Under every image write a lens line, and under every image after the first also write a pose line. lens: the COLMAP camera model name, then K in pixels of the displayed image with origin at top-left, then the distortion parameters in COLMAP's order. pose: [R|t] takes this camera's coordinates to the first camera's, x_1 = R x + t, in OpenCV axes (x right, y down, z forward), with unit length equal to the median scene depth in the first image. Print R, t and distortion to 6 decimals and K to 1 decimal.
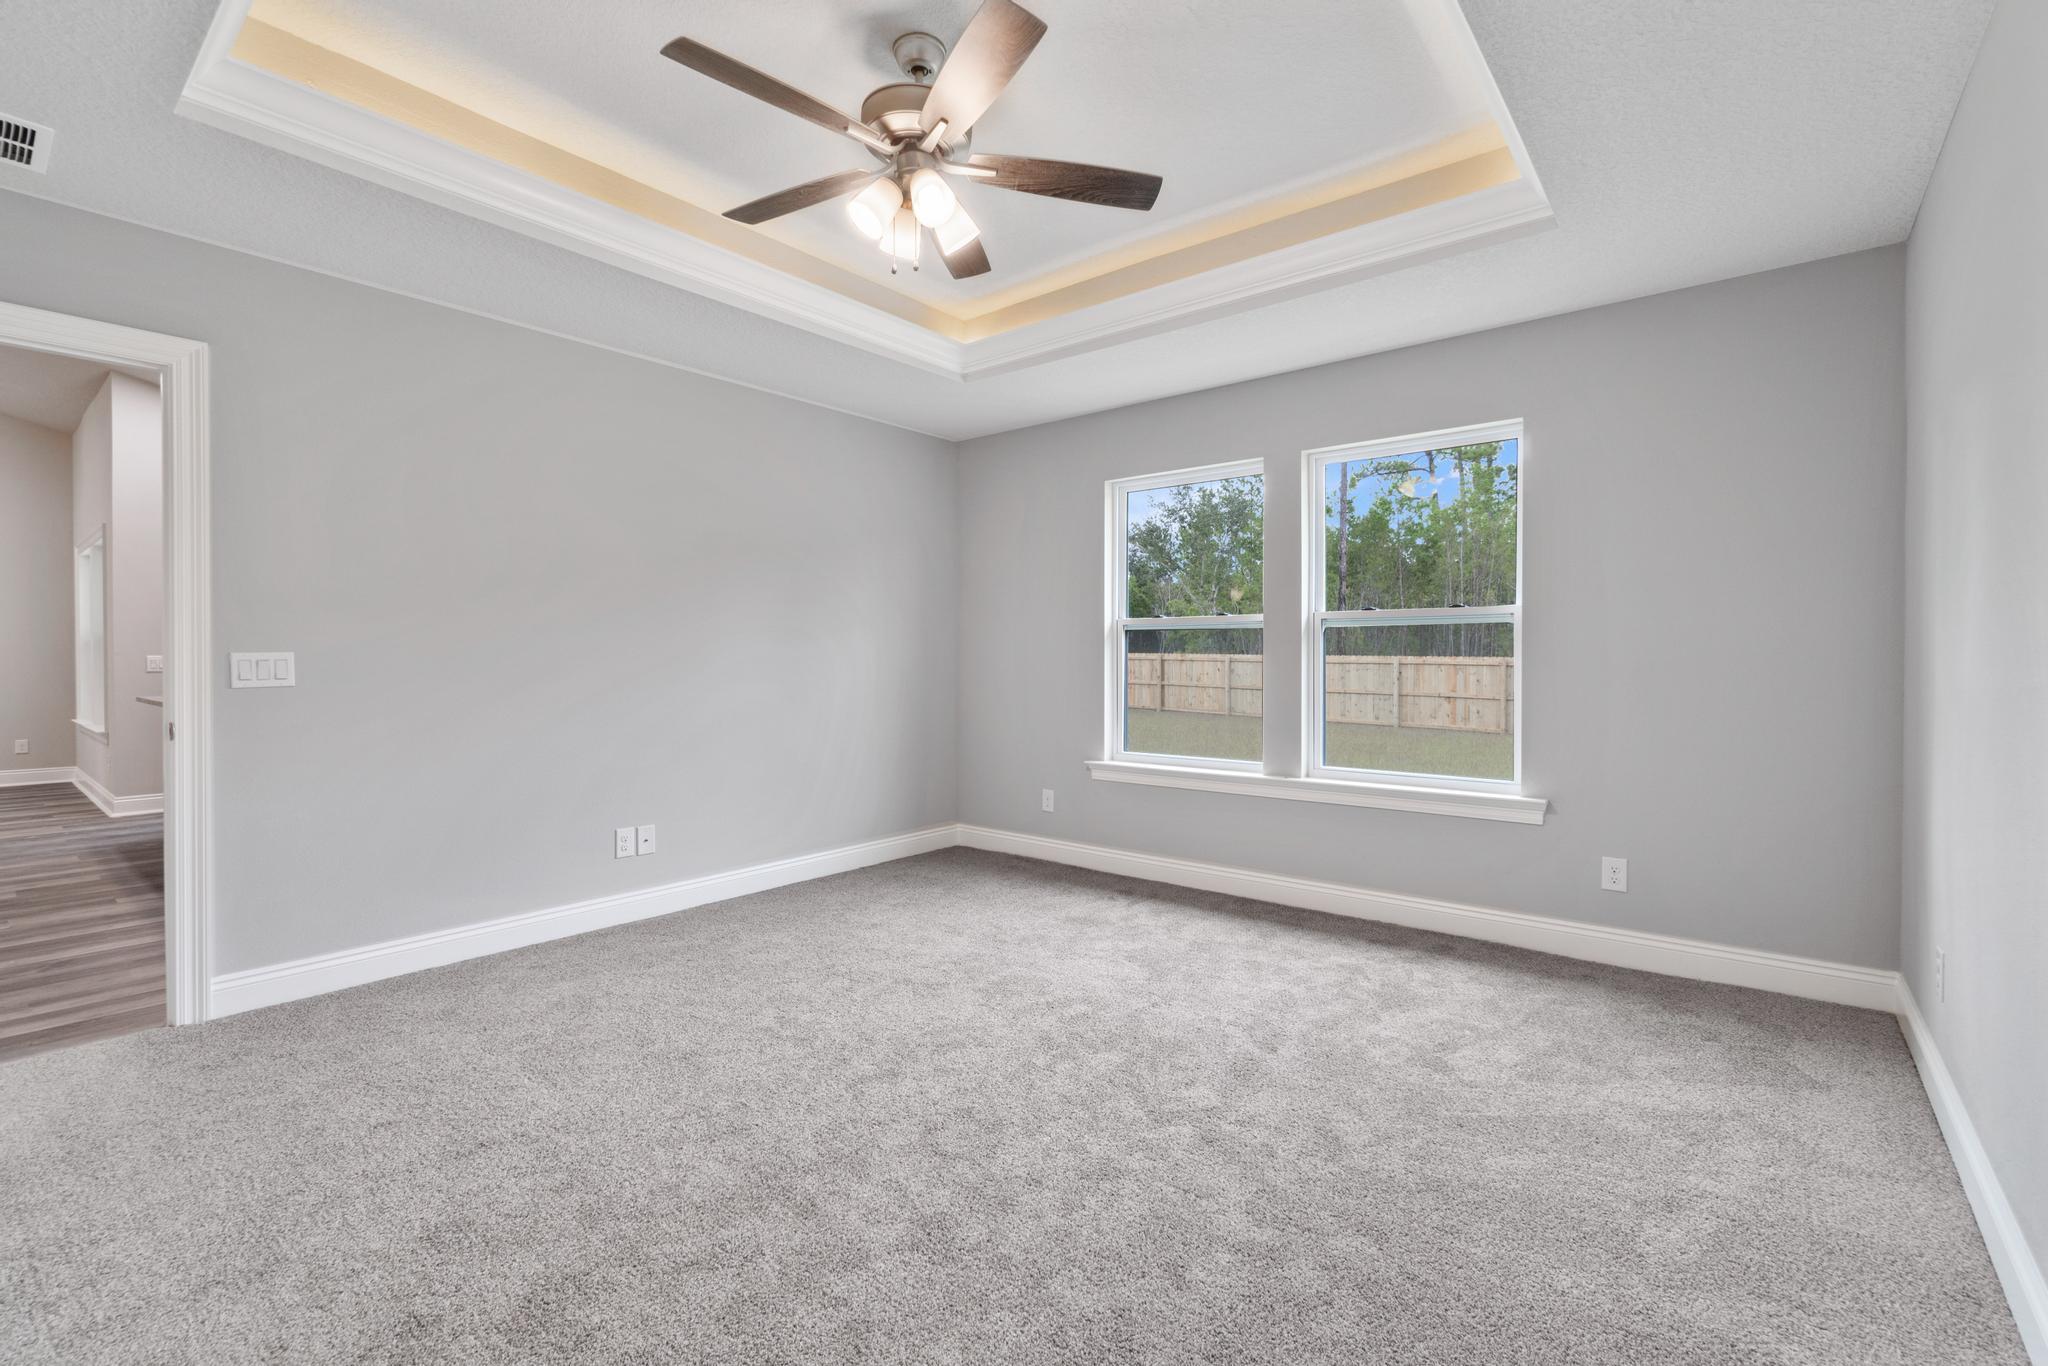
lens RADIAL K [[889.9, 0, 1016.8], [0, 889.9, 666.4], [0, 0, 1]] dist [-0.004840, 0.001683]
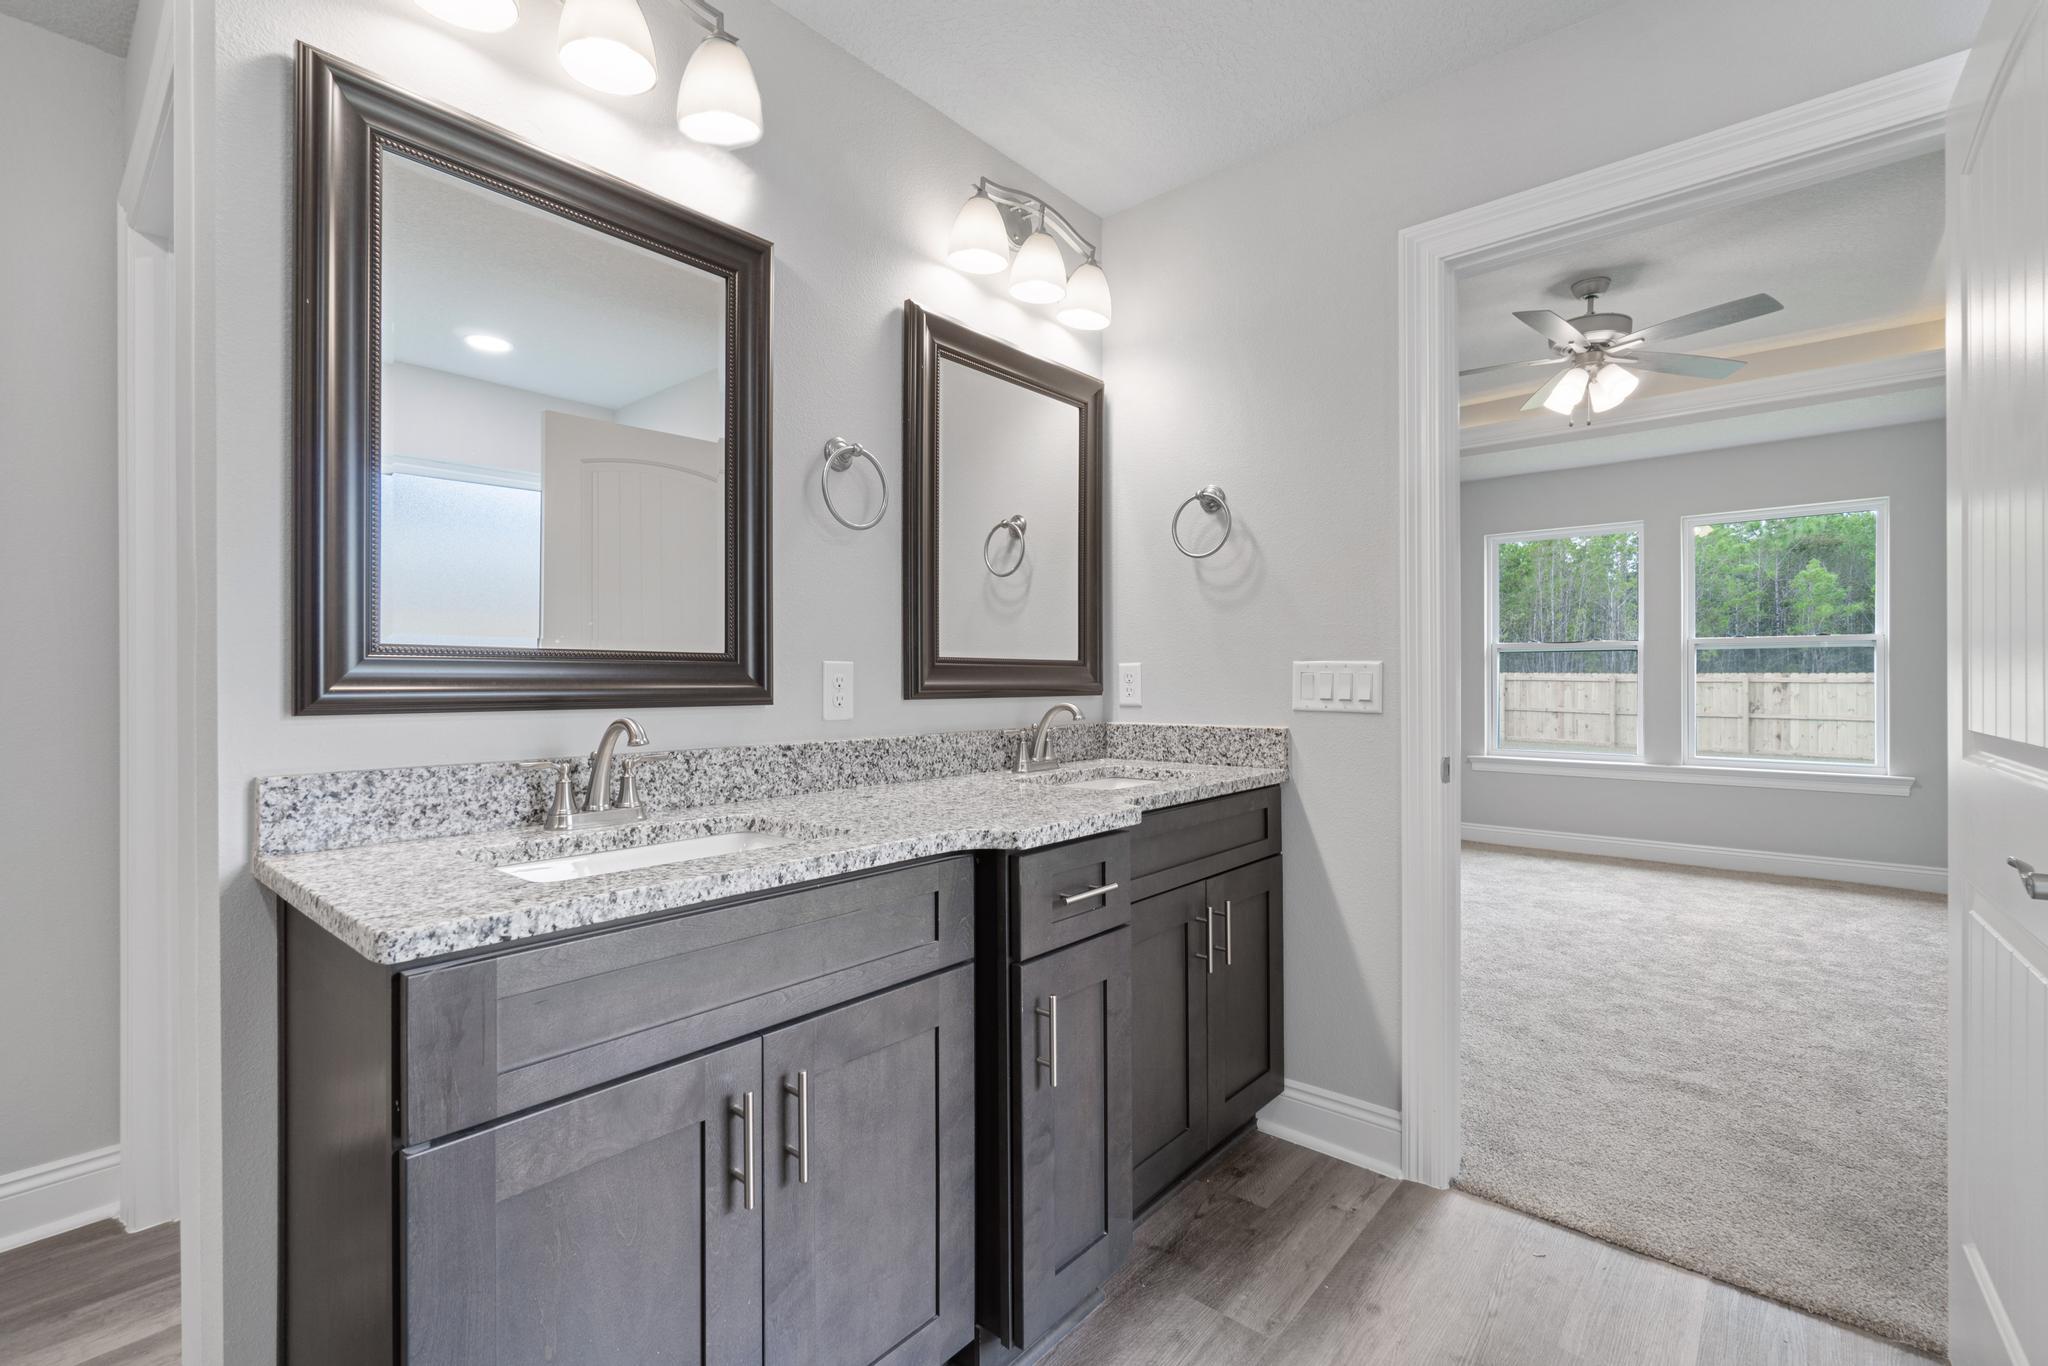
lens RADIAL K [[889.9, 0, 1029.2], [0, 889.9, 673.6], [0, 0, 1]] dist [-0.004840, 0.001683]
pose [[0.999632, -0.000616, -0.027110, -0.587250], [0.000322, 0.999941, -0.010825, 0.003959], [0.027115, 0.010812, 0.999574, -0.323721]]
